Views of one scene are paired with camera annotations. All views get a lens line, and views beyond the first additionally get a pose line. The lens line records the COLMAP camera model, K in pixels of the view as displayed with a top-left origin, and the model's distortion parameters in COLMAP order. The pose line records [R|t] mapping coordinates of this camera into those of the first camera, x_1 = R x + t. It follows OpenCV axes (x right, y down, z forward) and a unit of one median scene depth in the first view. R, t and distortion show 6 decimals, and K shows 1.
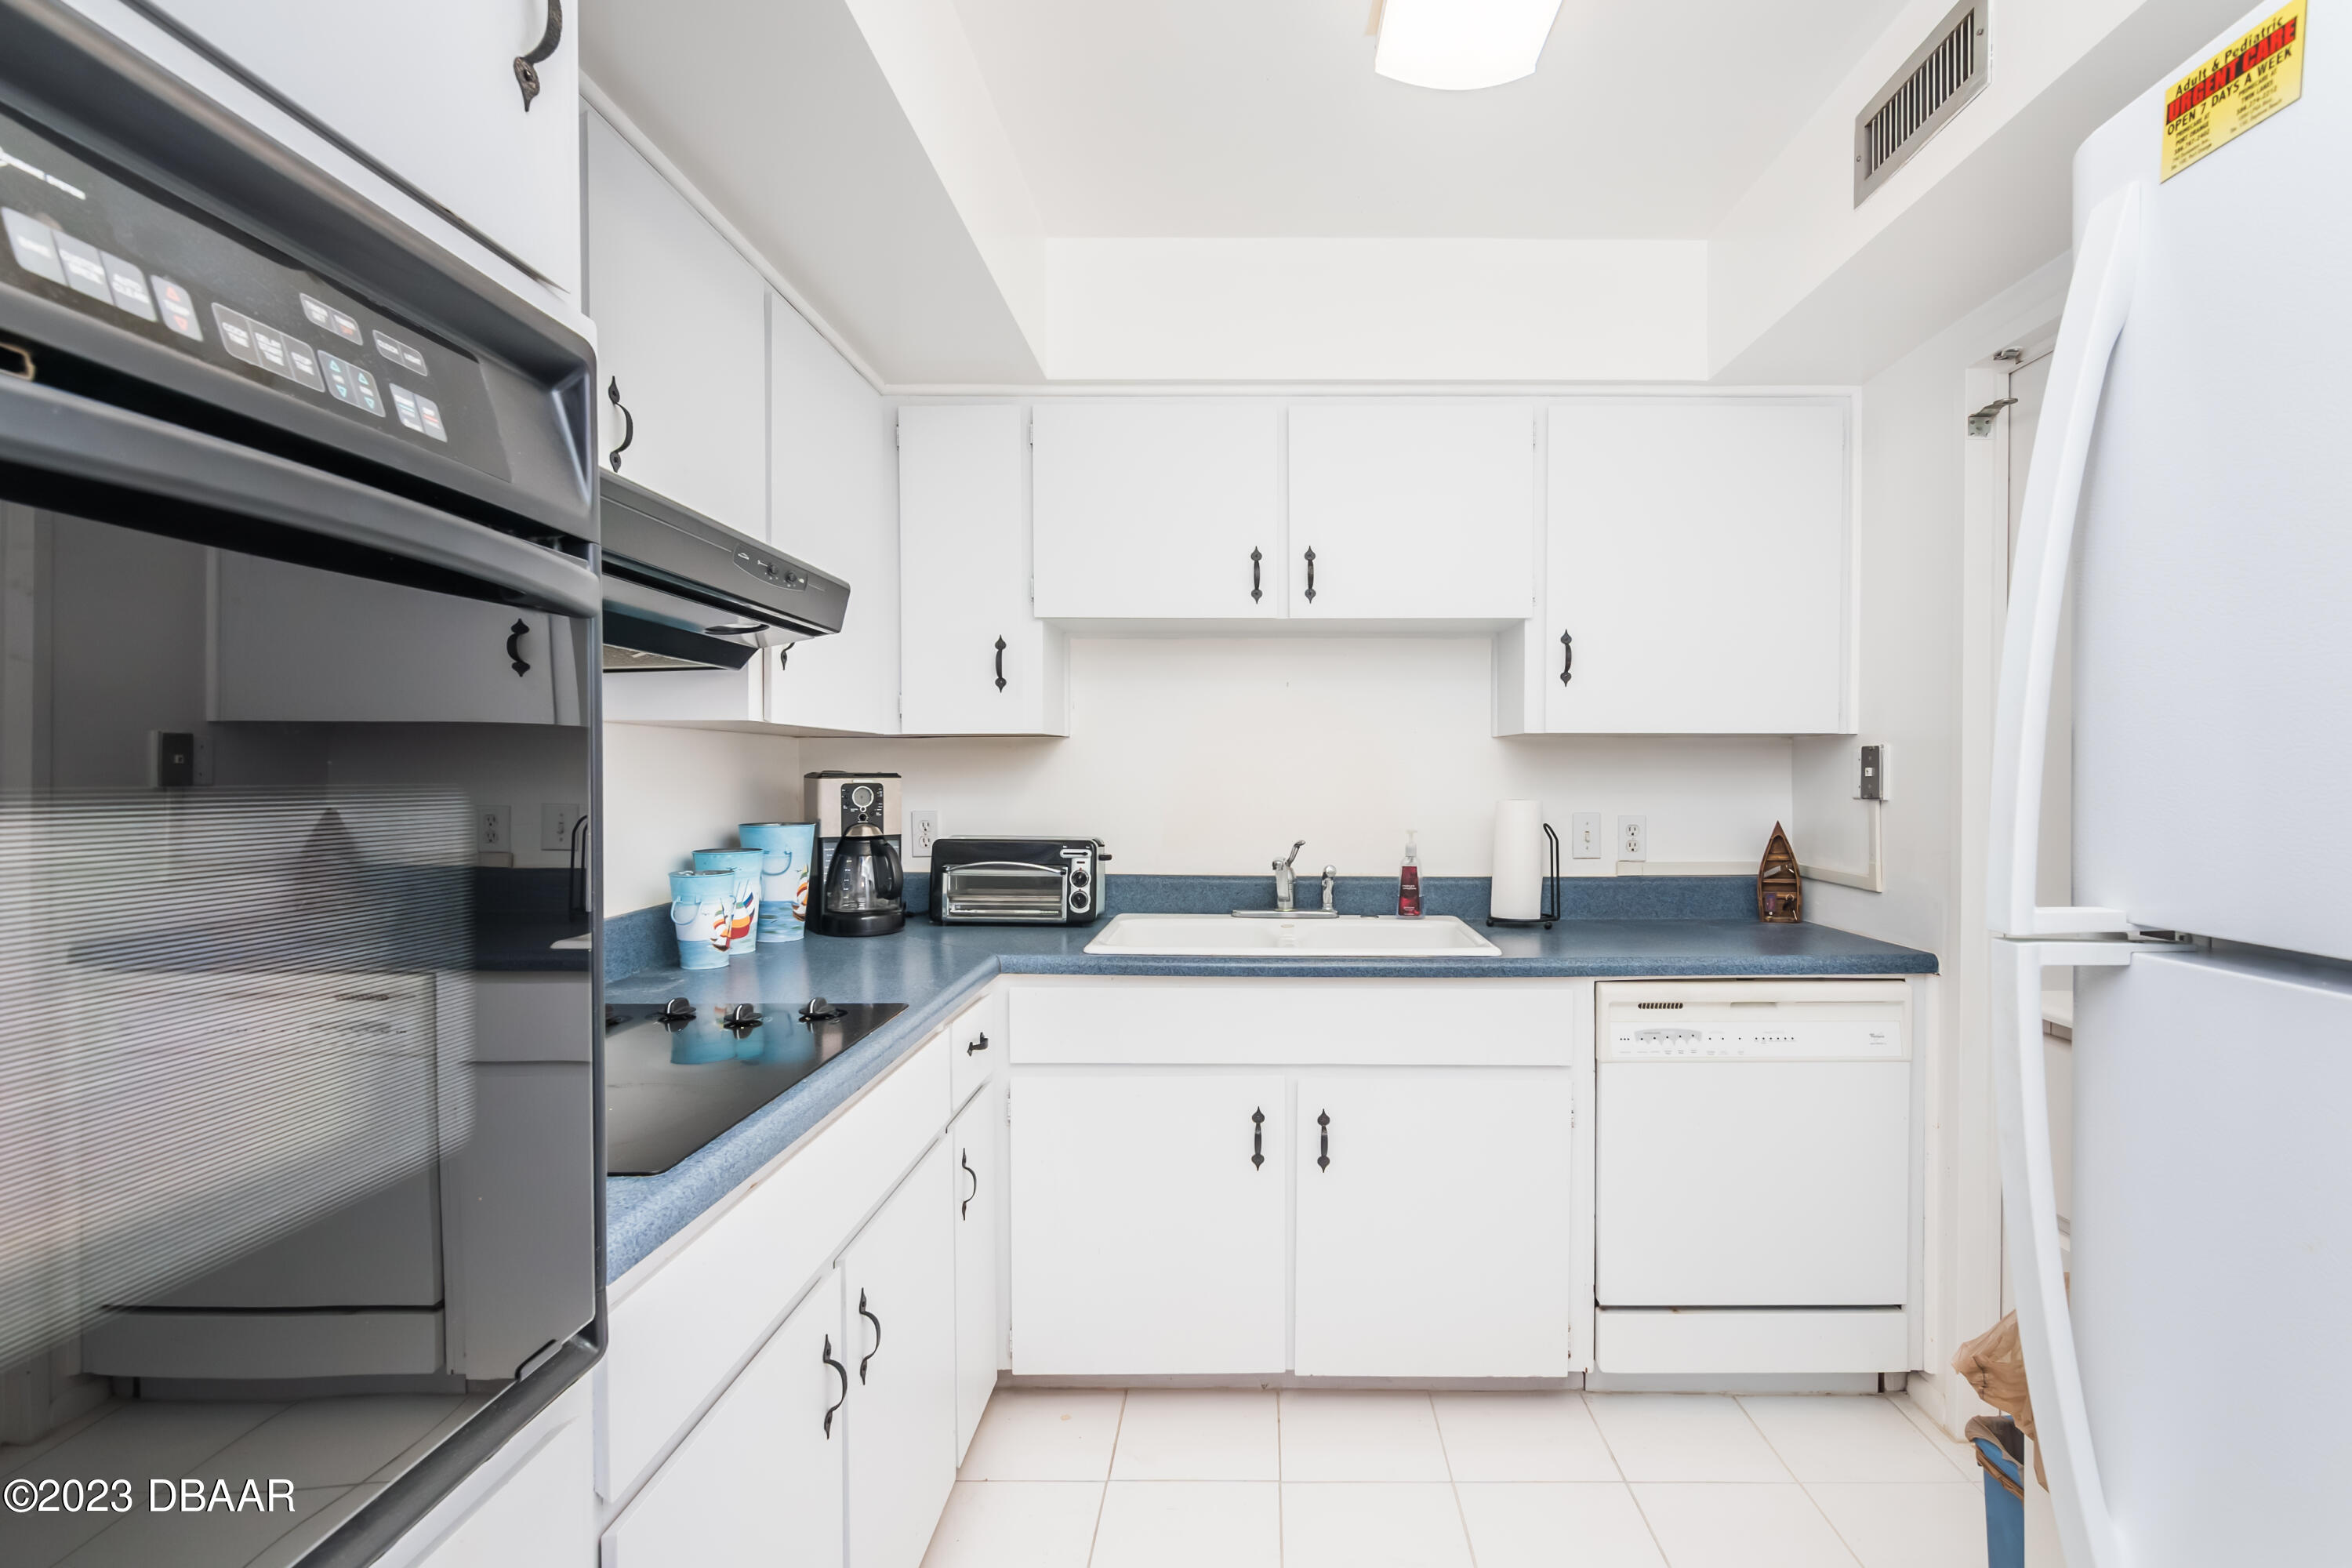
lens RADIAL K [[1141.2, 0, 1216.8], [0, 1141.2, 773.2], [0, 0, 1]] dist [-0.005204, 0.001258]
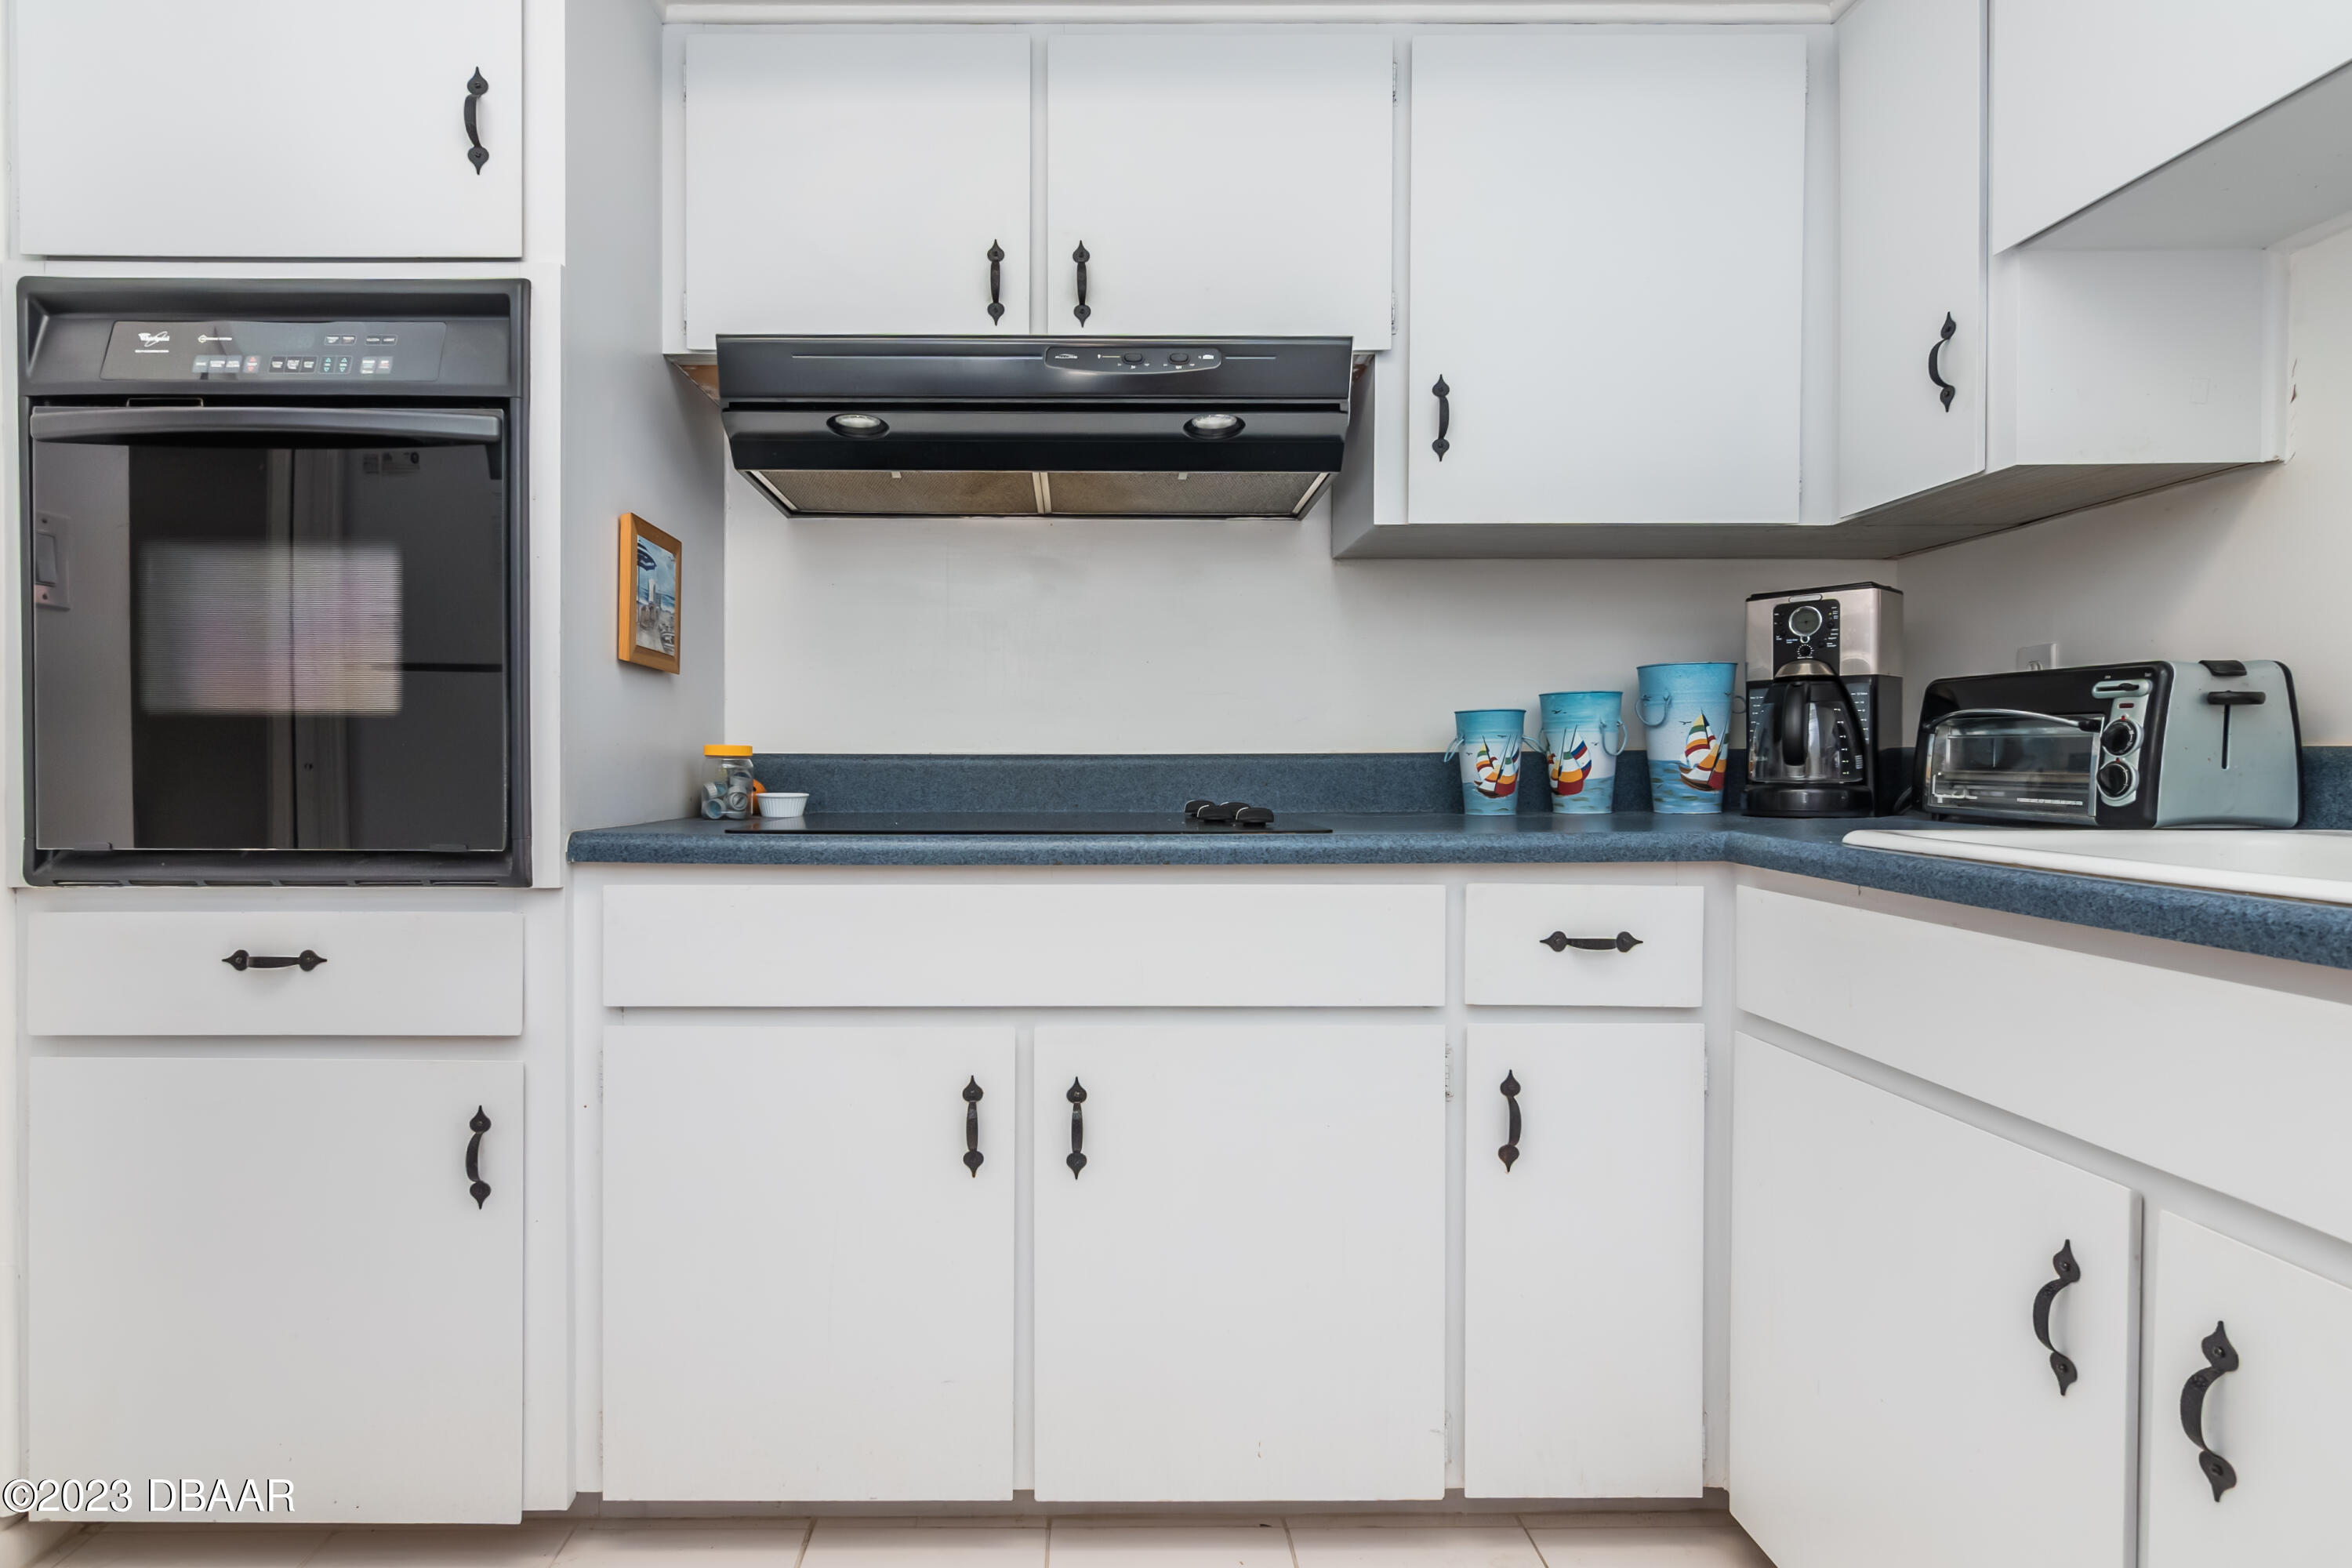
lens RADIAL K [[1141.2, 0, 1183.0], [0, 1141.2, 776.0], [0, 0, 1]] dist [-0.005204, 0.001258]
pose [[0.063563, 0.013385, -0.997888, 0.360420], [0.000888, 0.999909, 0.013469, 0.106113], [0.997977, -0.001742, 0.063546, 0.588261]]
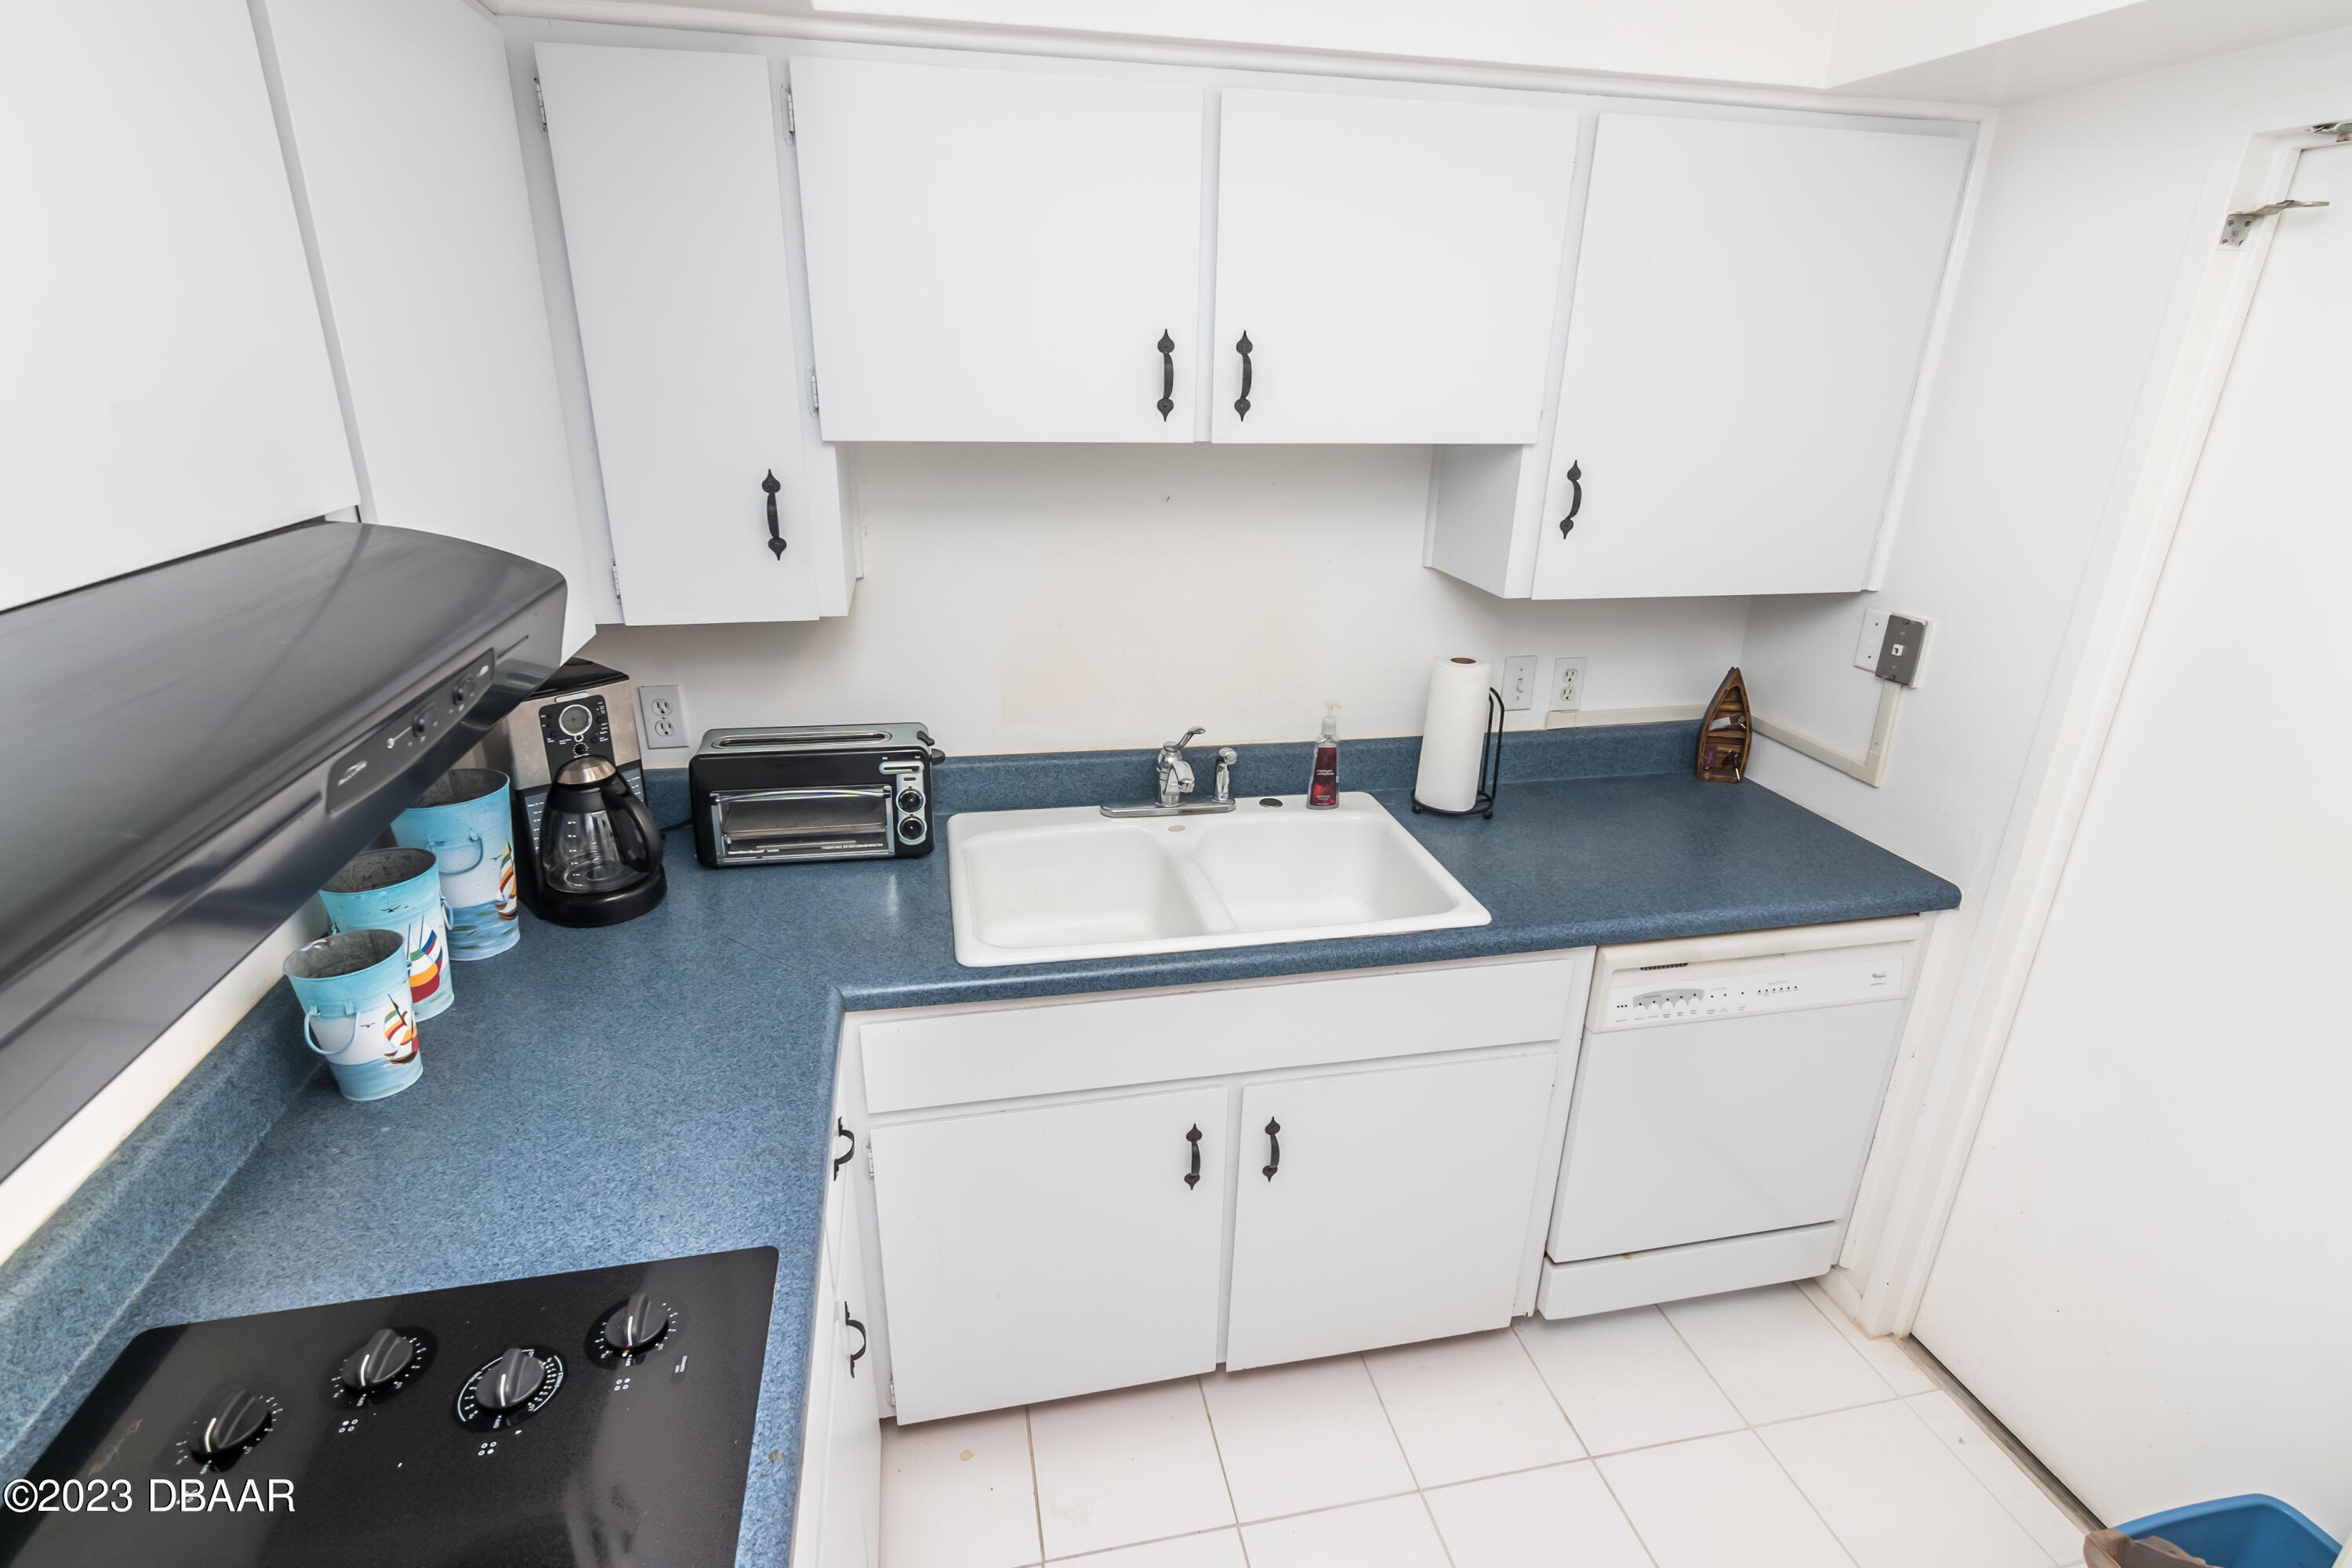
lens RADIAL K [[1141.2, 0, 1152.5], [0, 1141.2, 787.5], [0, 0, 1]] dist [-0.005204, 0.001258]
pose [[0.976787, -0.063792, 0.204495, -0.122447], [-0.010612, 0.939048, 0.343623, -0.175892], [-0.213951, -0.337816, 0.916572, 0.312844]]
